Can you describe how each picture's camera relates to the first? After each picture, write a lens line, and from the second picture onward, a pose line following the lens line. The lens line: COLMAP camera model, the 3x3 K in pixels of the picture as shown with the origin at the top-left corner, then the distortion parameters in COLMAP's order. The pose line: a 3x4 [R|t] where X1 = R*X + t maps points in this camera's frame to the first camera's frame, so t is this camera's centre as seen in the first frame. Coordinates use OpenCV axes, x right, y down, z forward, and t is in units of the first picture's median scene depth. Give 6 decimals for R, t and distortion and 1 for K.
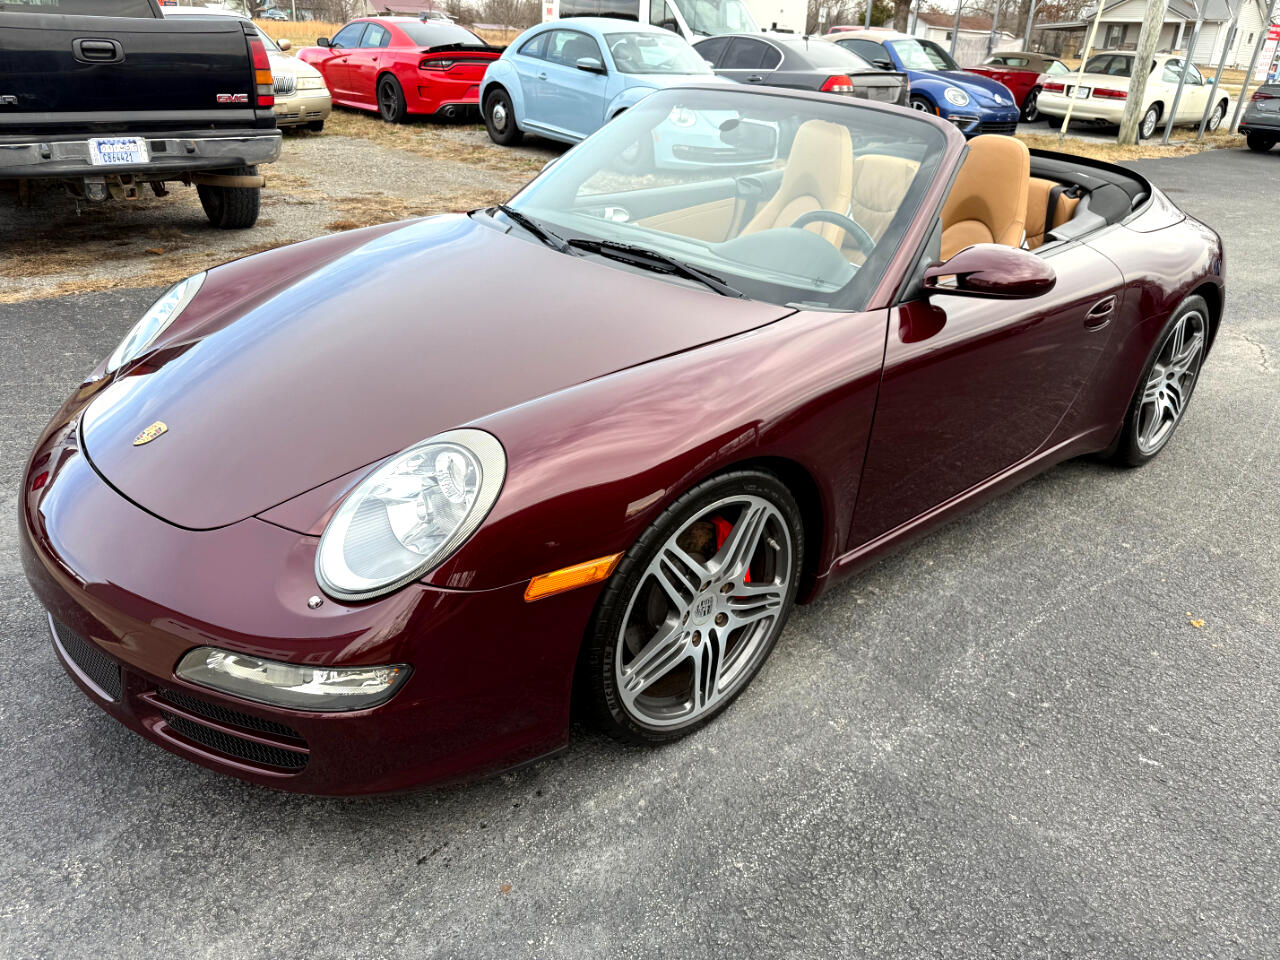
lens RADIAL K [[912.4, 0, 642.2], [0, 912.4, 491.6], [0, 0, 1]] dist [0.015222, -0.021627]
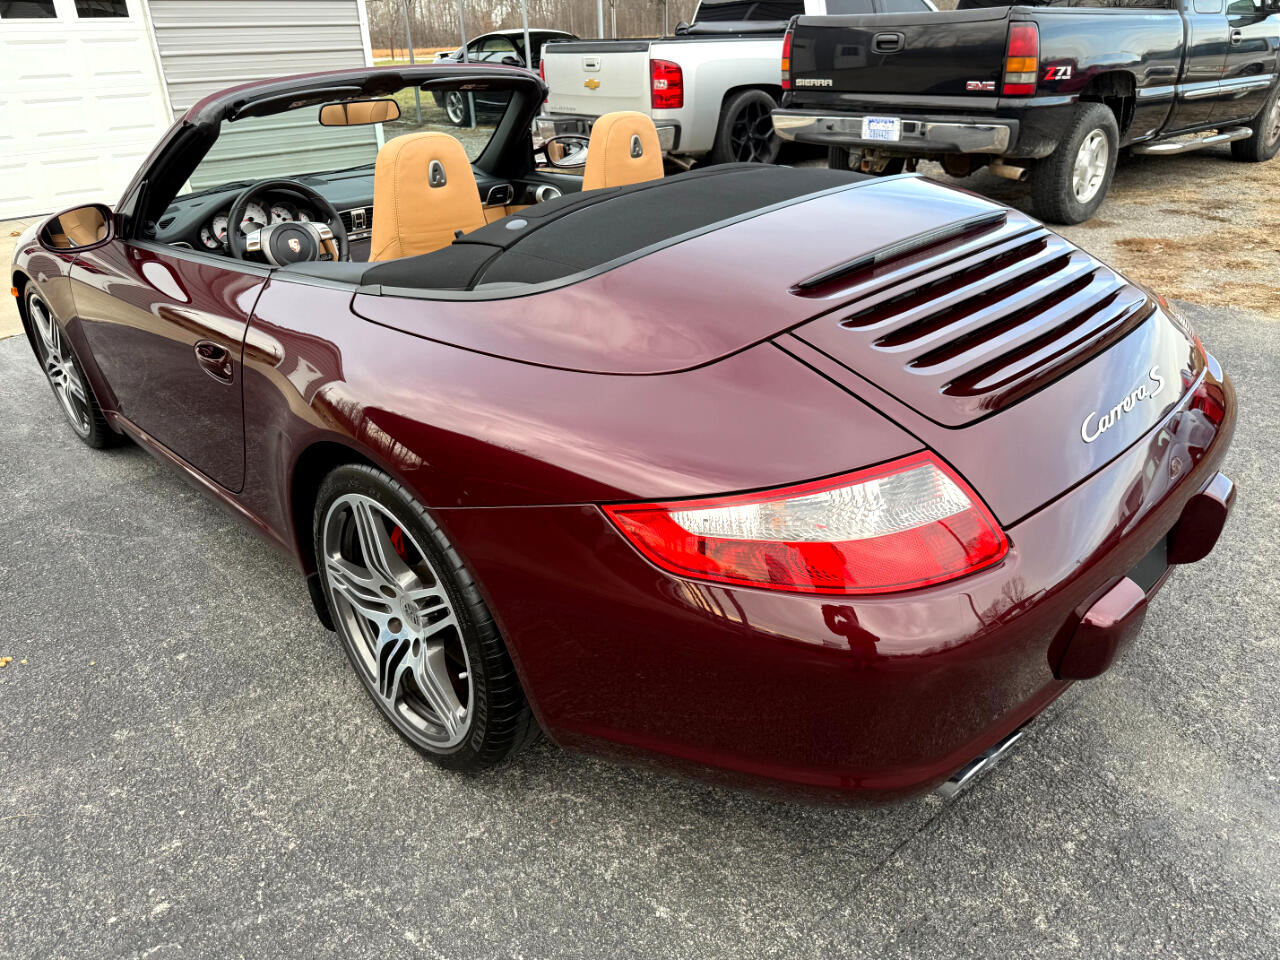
lens RADIAL K [[912.4, 0, 640.4], [0, 912.4, 479.1], [0, 0, 1]] dist [0.015222, -0.021627]
pose [[0.038901, 0.402452, -0.914614, 1.441670], [-0.410332, 0.841007, 0.352611, -0.603314], [0.911106, 0.361579, 0.197855, 1.388952]]
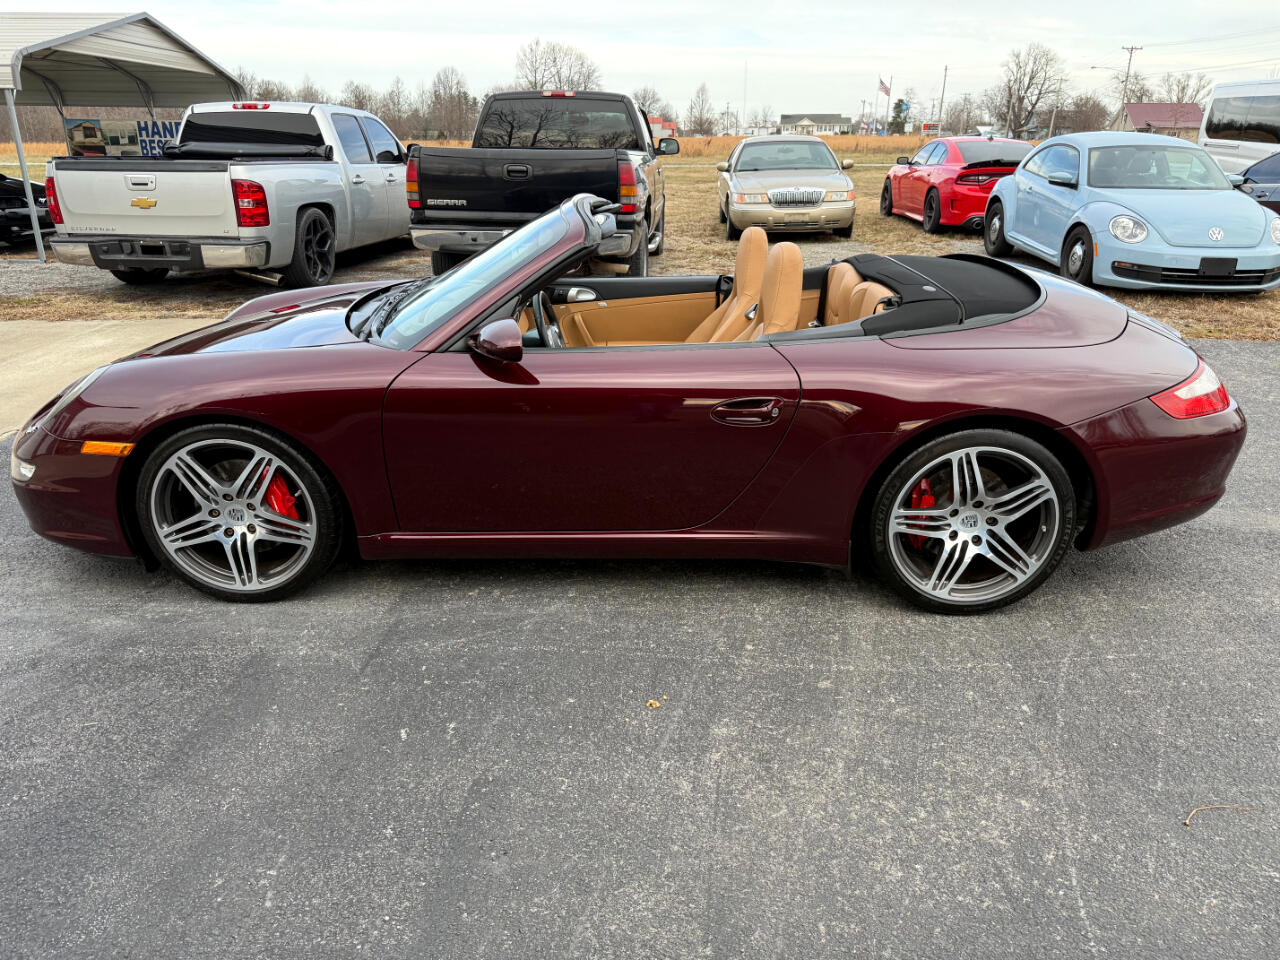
lens RADIAL K [[912.4, 0, 619.1], [0, 912.4, 484.4], [0, 0, 1]] dist [0.015222, -0.021627]
pose [[0.728749, 0.210057, -0.651768, 1.238613], [-0.284133, 0.958745, -0.008700, -0.074030], [0.623052, 0.191529, 0.758369, 0.179392]]
